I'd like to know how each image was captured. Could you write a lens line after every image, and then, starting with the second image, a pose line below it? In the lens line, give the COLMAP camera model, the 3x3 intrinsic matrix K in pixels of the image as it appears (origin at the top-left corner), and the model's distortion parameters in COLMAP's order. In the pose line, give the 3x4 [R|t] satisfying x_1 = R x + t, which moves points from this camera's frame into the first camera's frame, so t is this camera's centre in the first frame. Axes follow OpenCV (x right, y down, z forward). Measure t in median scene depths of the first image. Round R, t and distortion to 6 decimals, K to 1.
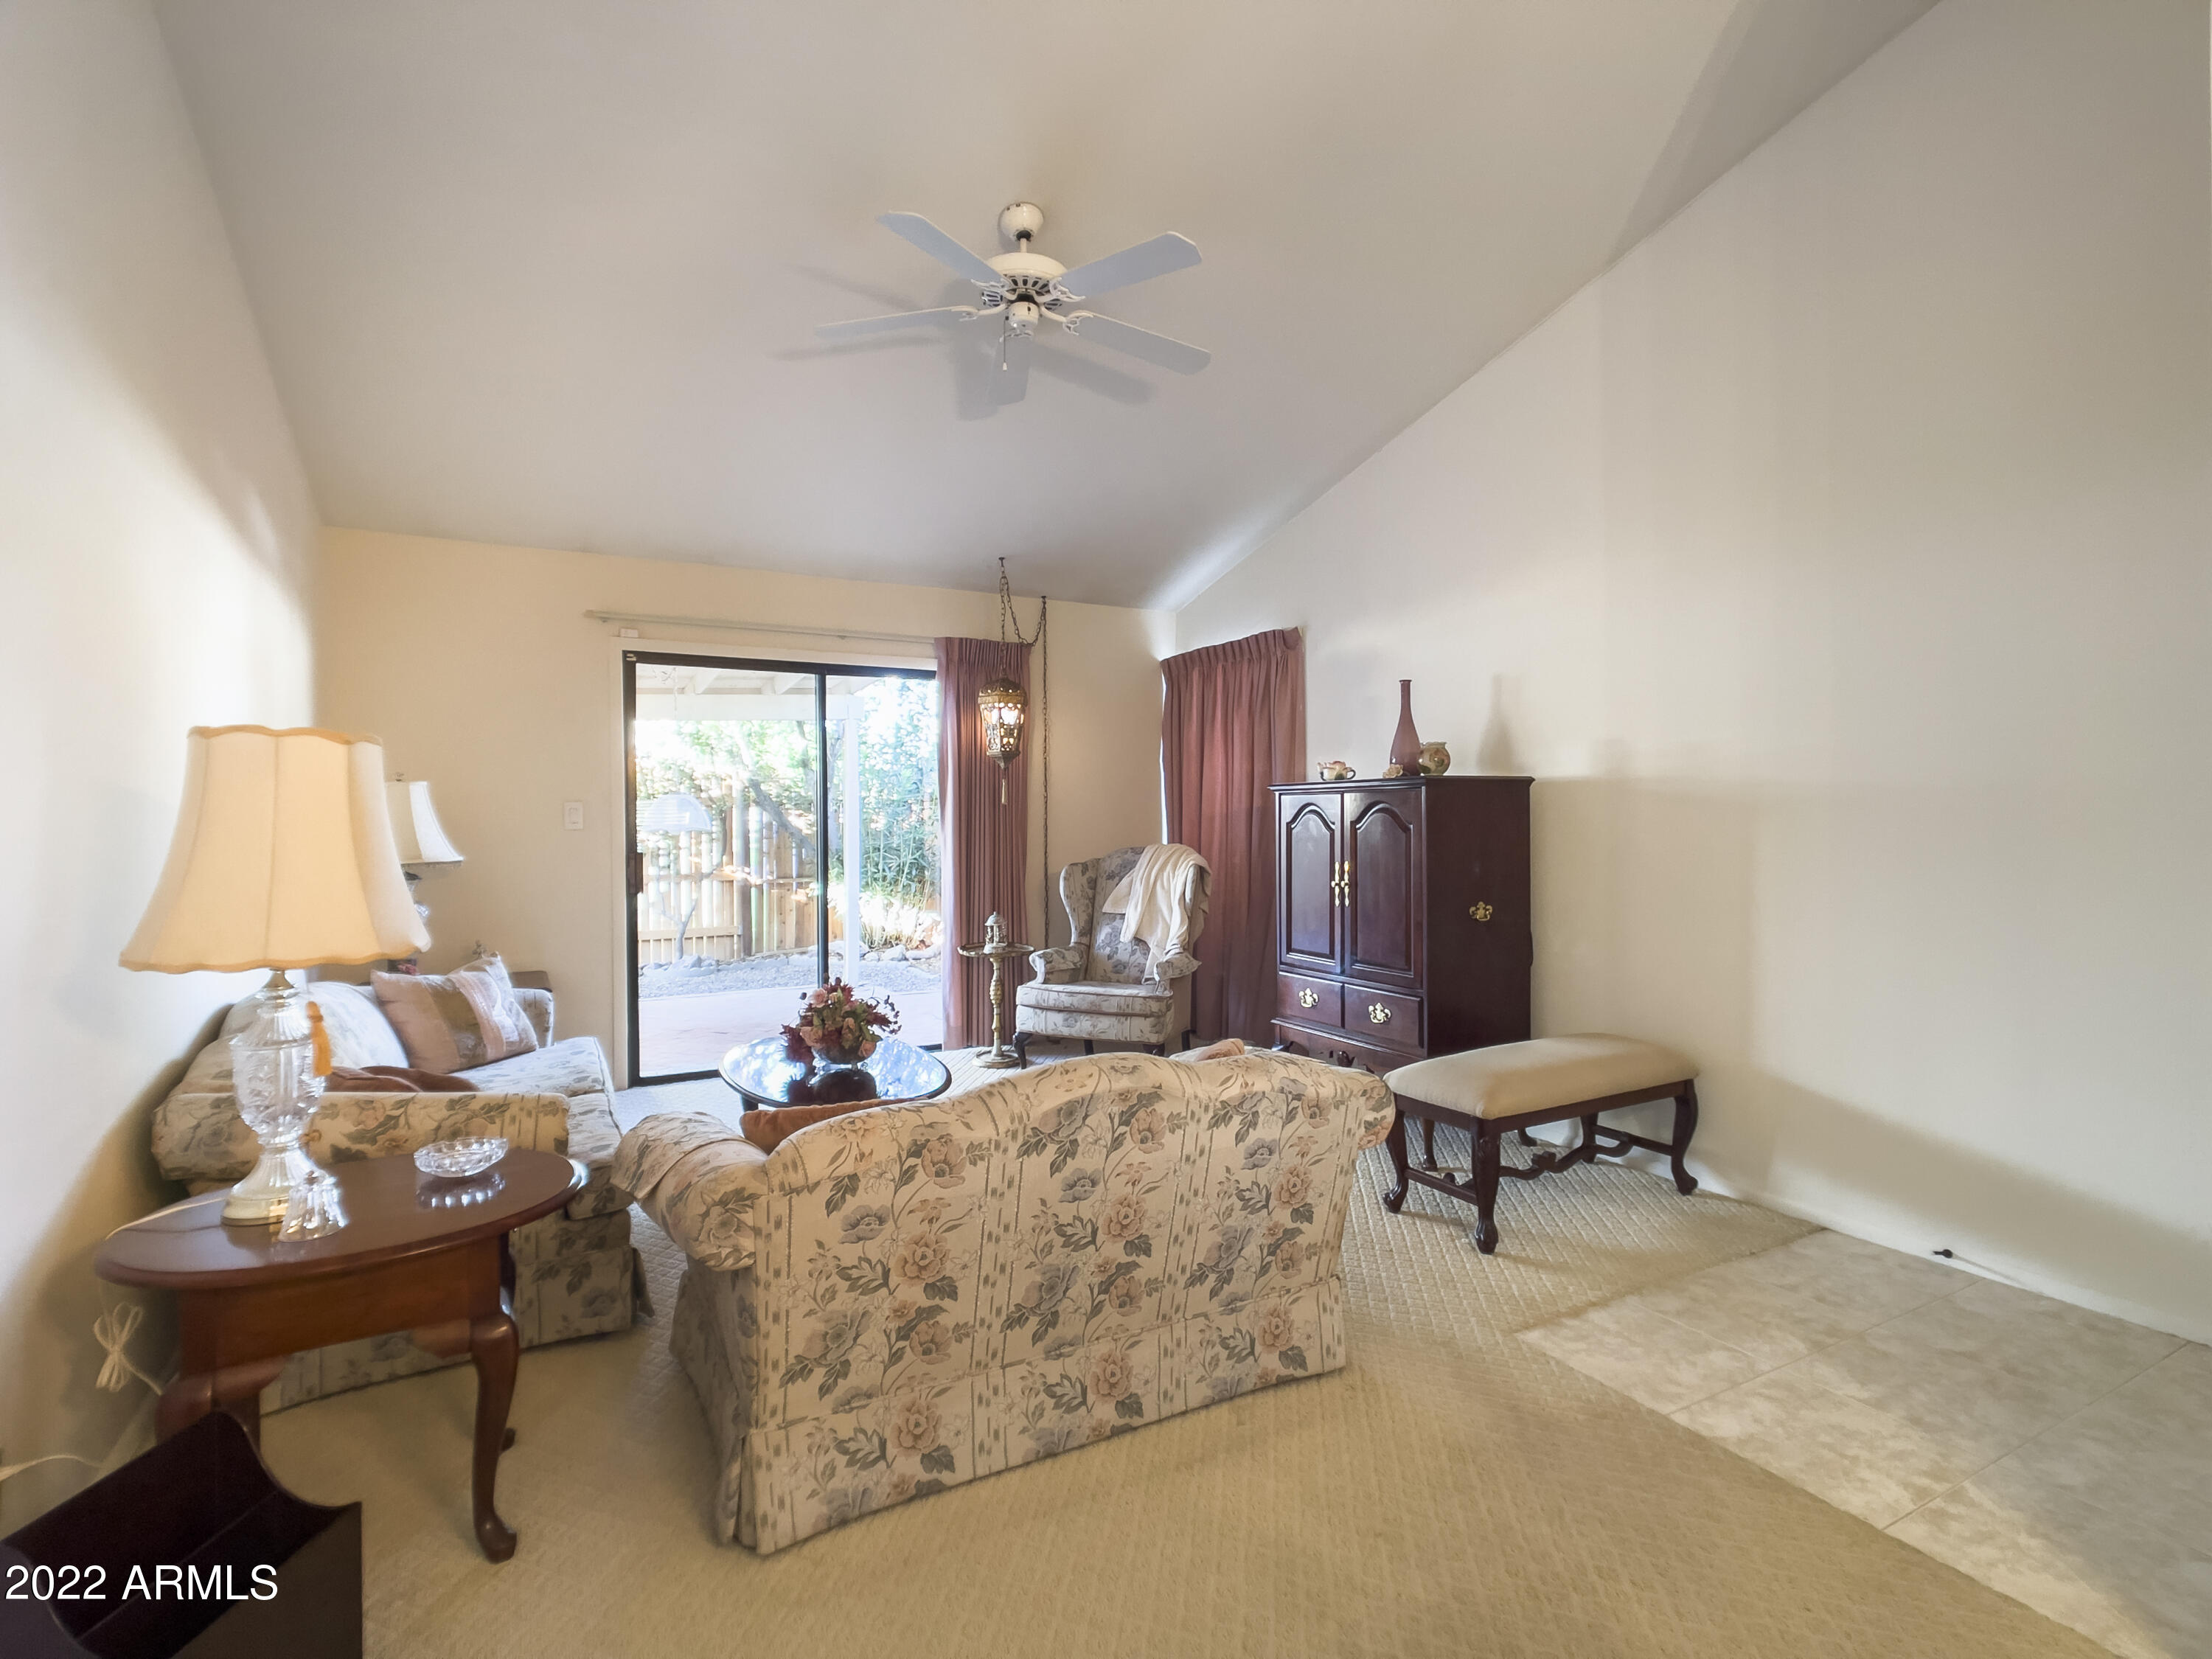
lens RADIAL K [[1086.9, 0, 1124.1], [0, 1086.9, 835.9], [0, 0, 1]] dist [-0.014091, 0.005853]
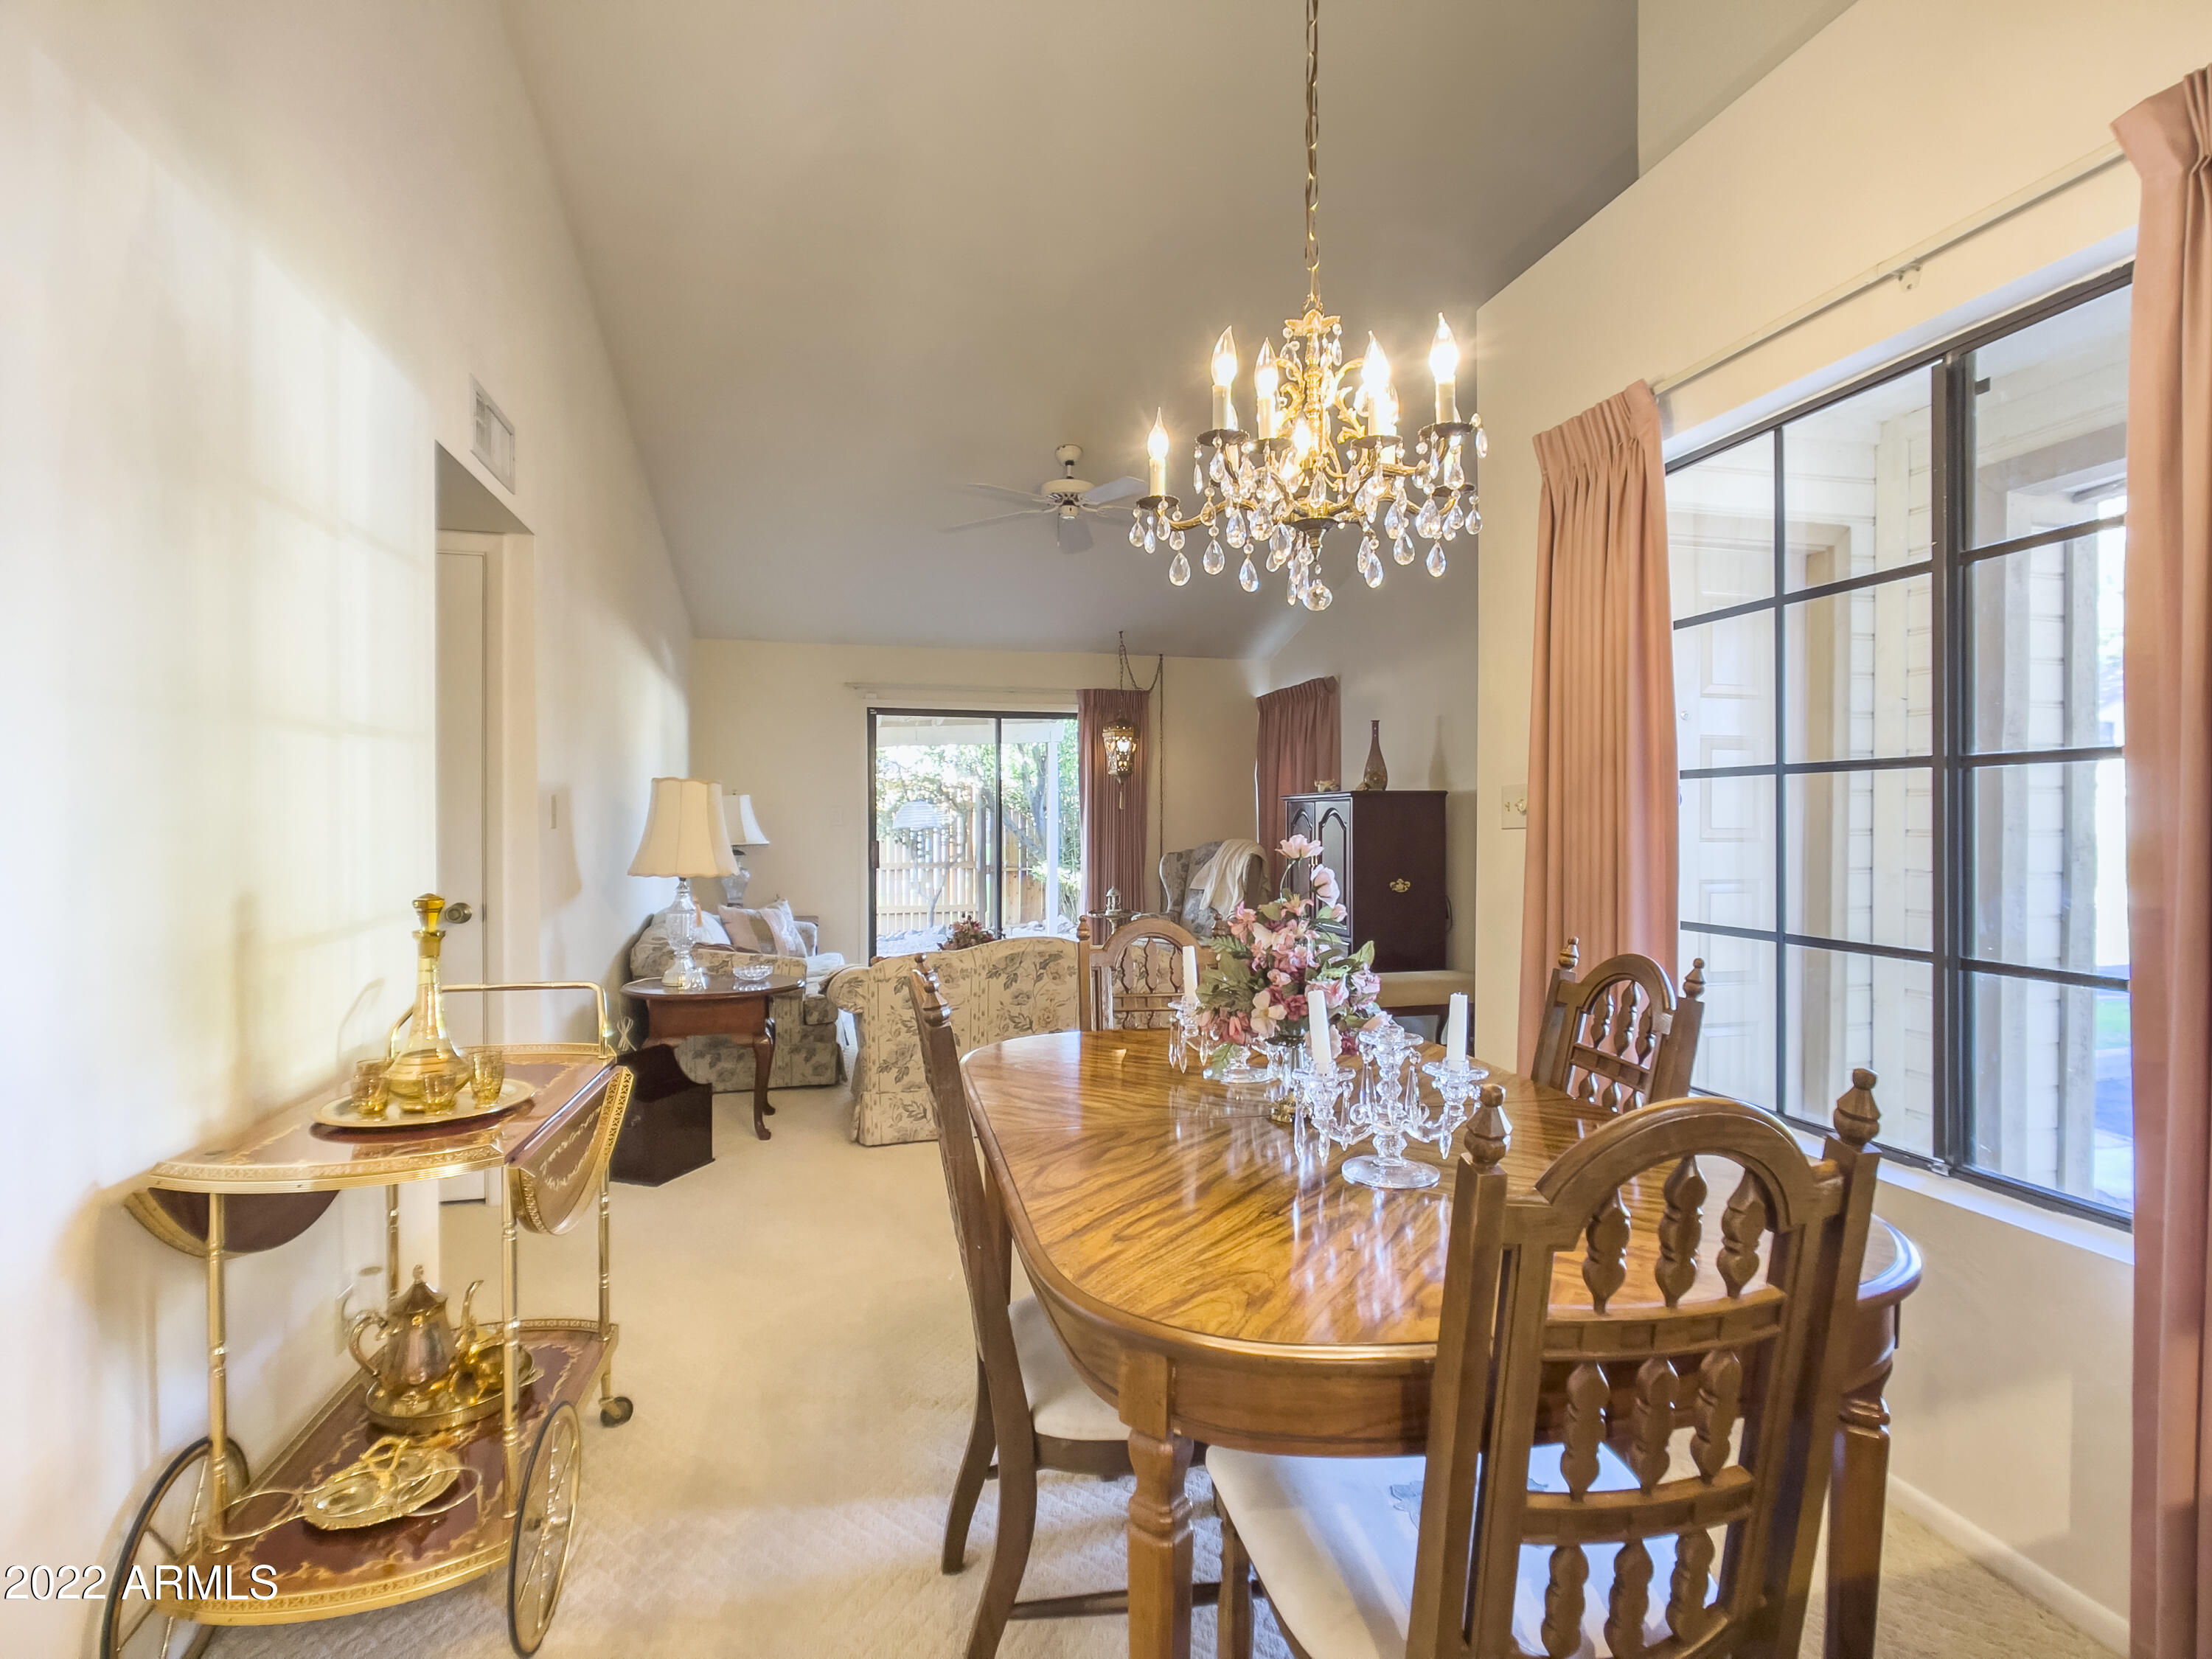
lens RADIAL K [[1086.9, 0, 1119.2], [0, 1086.9, 838.2], [0, 0, 1]] dist [-0.014091, 0.005853]
pose [[0.966986, 0.008692, -0.254682, 0.408718], [-0.009005, 0.999959, -0.000063, 0.013774], [0.254671, 0.002354, 0.967025, -0.577409]]
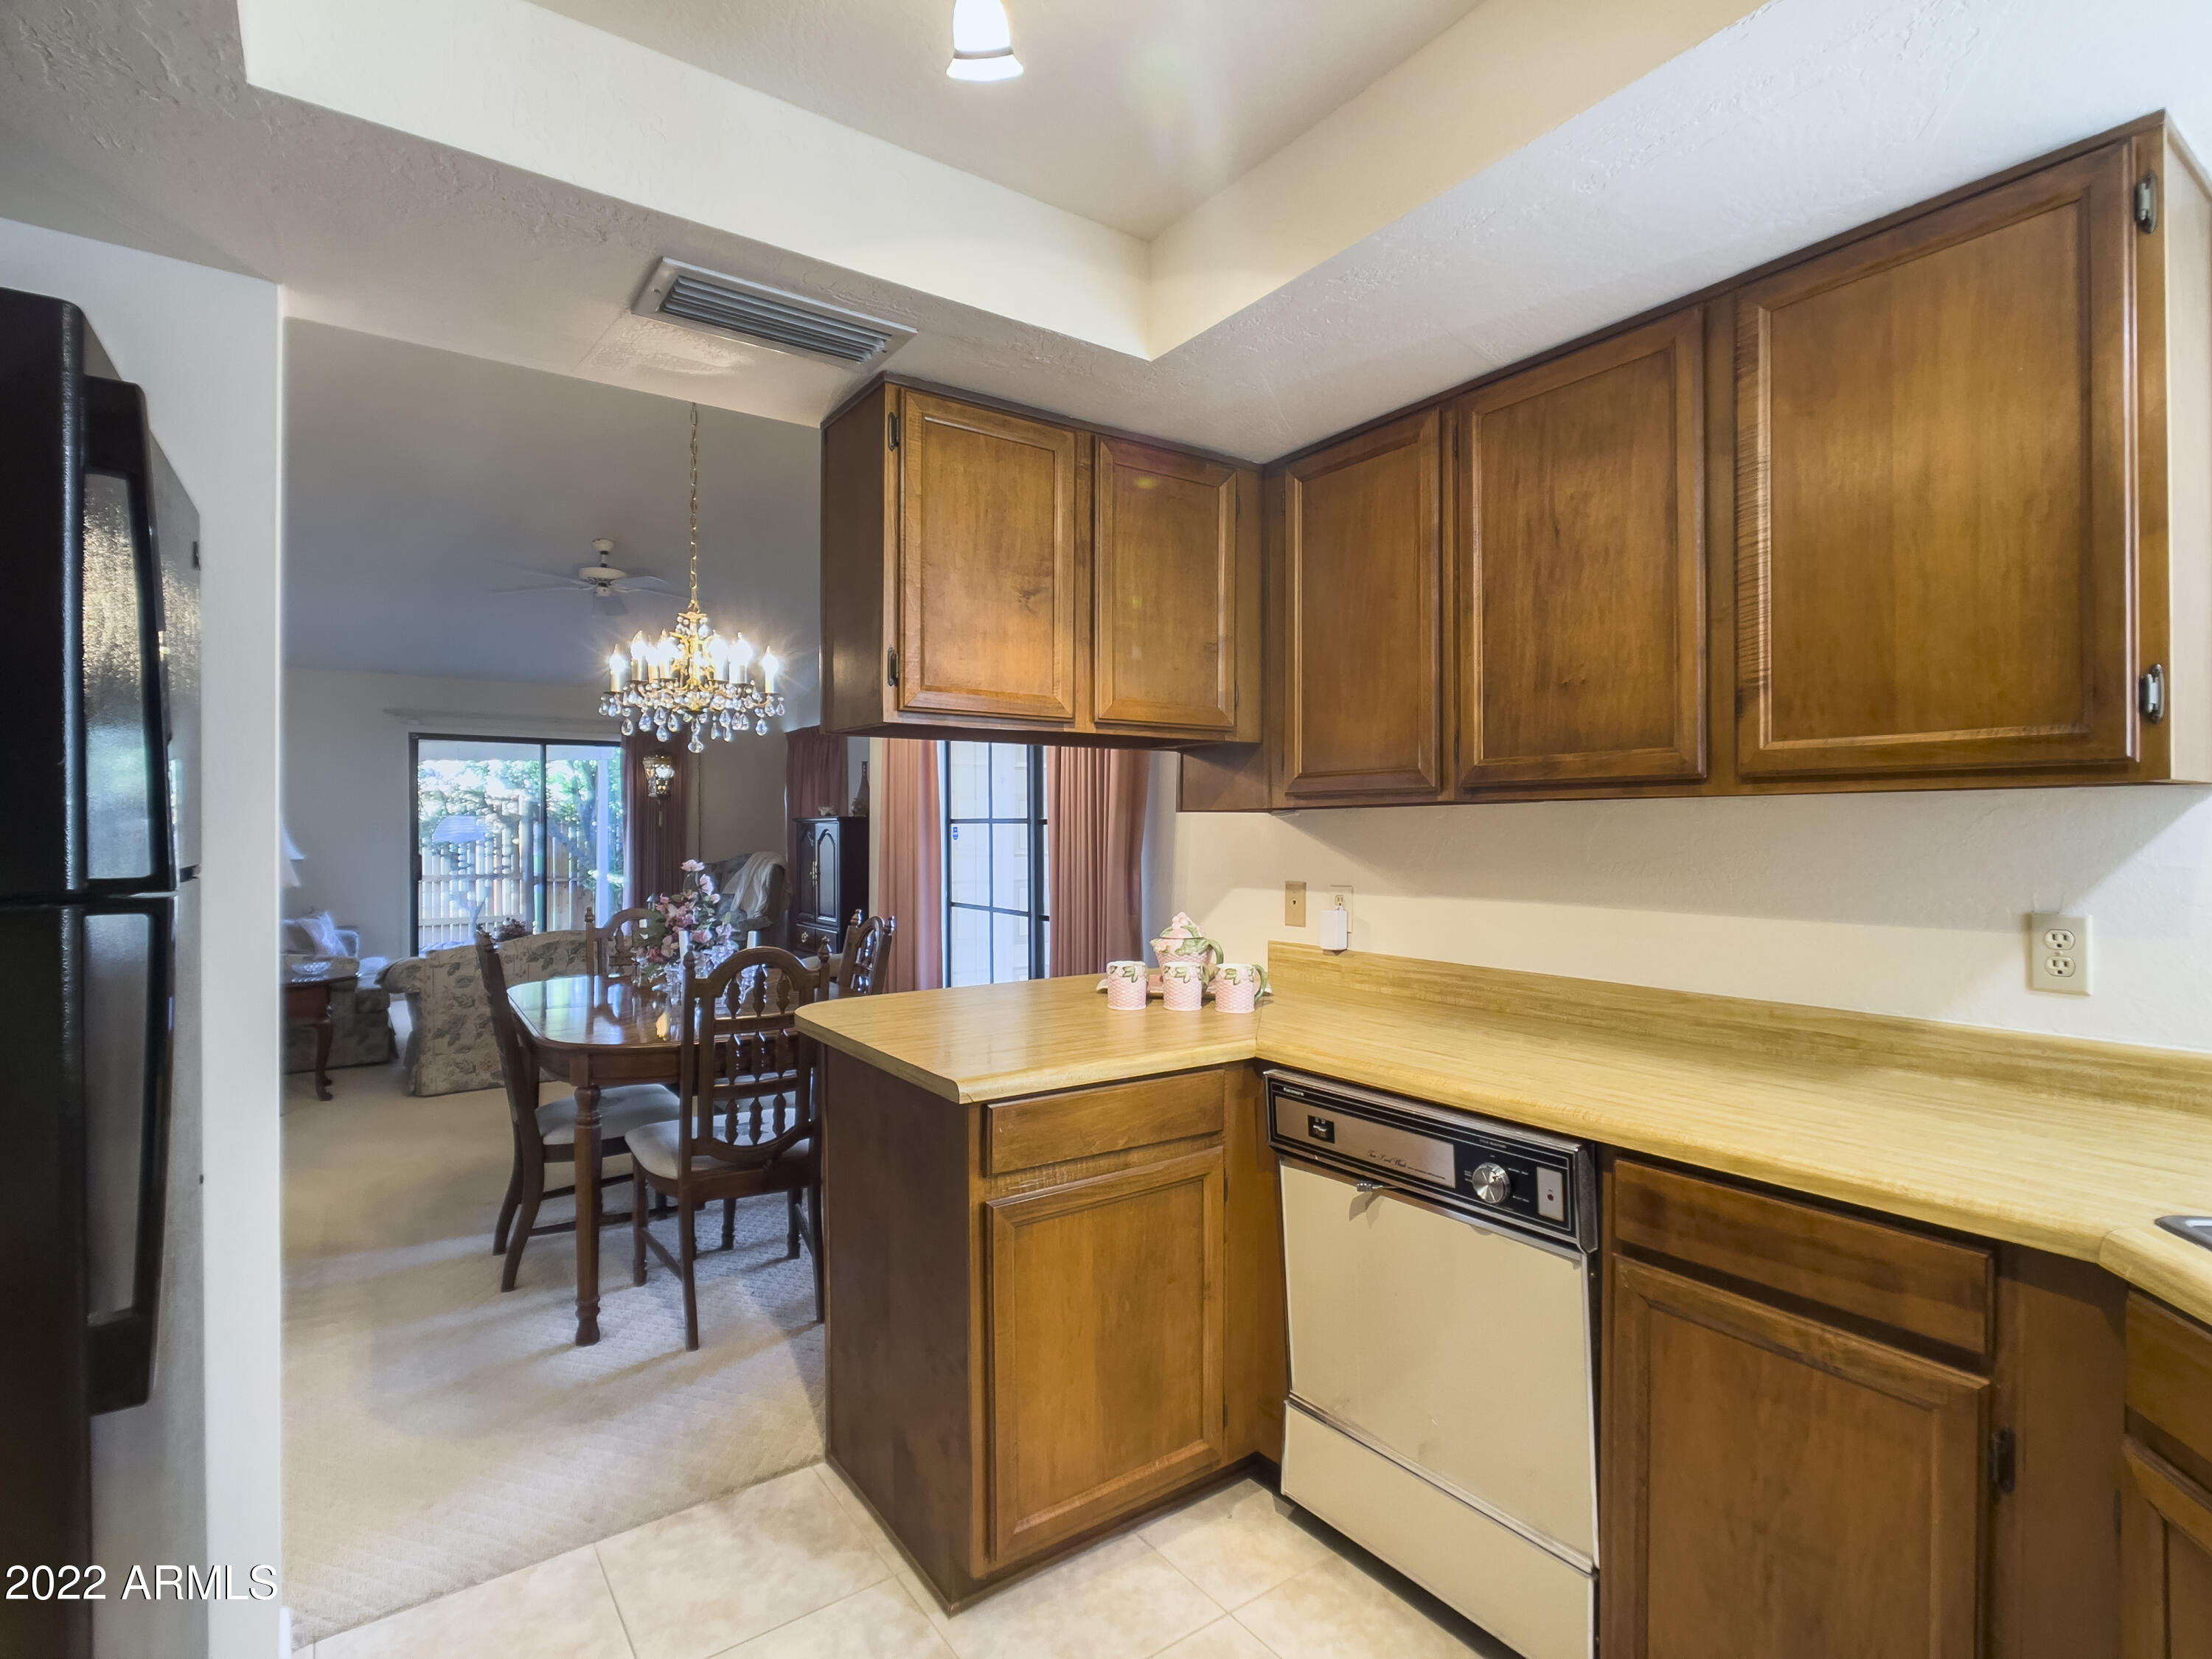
lens RADIAL K [[1086.9, 0, 1107.8], [0, 1086.9, 838.4], [0, 0, 1]] dist [-0.014091, 0.005853]
pose [[0.994587, 0.005981, 0.103735, 0.651783], [-0.005164, 0.999954, -0.008144, -0.002970], [-0.103779, 0.007565, 0.994572, -1.142130]]
